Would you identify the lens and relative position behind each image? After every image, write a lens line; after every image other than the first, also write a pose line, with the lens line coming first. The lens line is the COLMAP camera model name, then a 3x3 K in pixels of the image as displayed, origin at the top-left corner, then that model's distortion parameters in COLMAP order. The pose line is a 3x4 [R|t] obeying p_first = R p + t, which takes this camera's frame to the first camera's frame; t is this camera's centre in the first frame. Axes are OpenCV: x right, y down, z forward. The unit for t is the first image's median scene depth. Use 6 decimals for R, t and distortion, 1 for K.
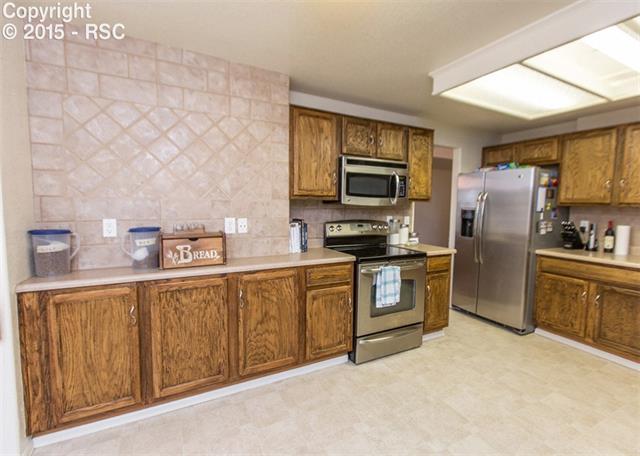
lens RADIAL K [[302.7, 0, 329.9], [0, 302.7, 226.8], [0, 0, 1]] dist [-0.000456, -0.001874]
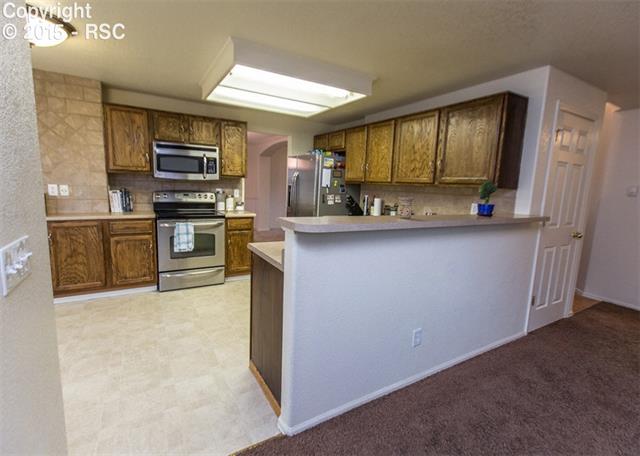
lens RADIAL K [[302.7, 0, 329.9], [0, 302.7, 226.8], [0, 0, 1]] dist [-0.000456, -0.001874]
pose [[0.998553, 0.014834, 0.051687, 0.762821], [-0.018089, 0.997844, 0.063093, 0.047387], [-0.050639, -0.063936, 0.996668, -0.409398]]
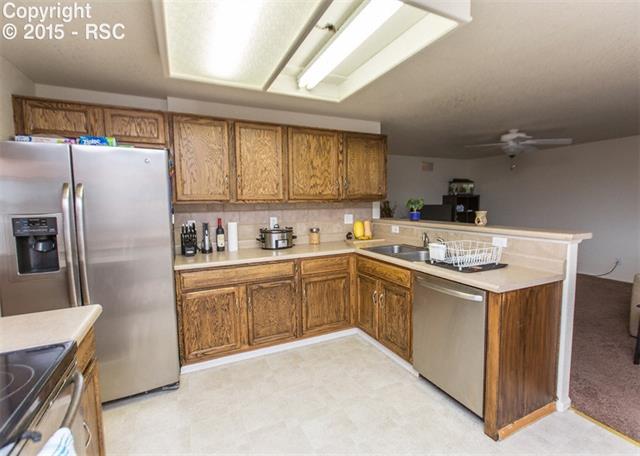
lens RADIAL K [[302.7, 0, 329.9], [0, 302.7, 226.8], [0, 0, 1]] dist [-0.000456, -0.001874]
pose [[0.042665, -0.102159, 0.993853, -0.022184], [0.092683, 0.990874, 0.097874, -0.063178], [-0.994781, 0.087937, 0.051744, 0.694624]]
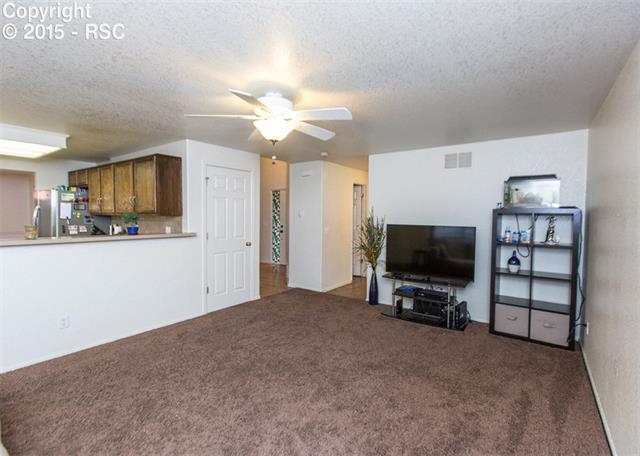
lens RADIAL K [[302.7, 0, 329.9], [0, 302.7, 226.8], [0, 0, 1]] dist [-0.000456, -0.001874]
pose [[0.889506, -0.028741, 0.456019, 1.385931], [0.043344, 0.998827, -0.021595, 0.093012], [-0.454863, 0.038974, 0.889708, -1.093068]]
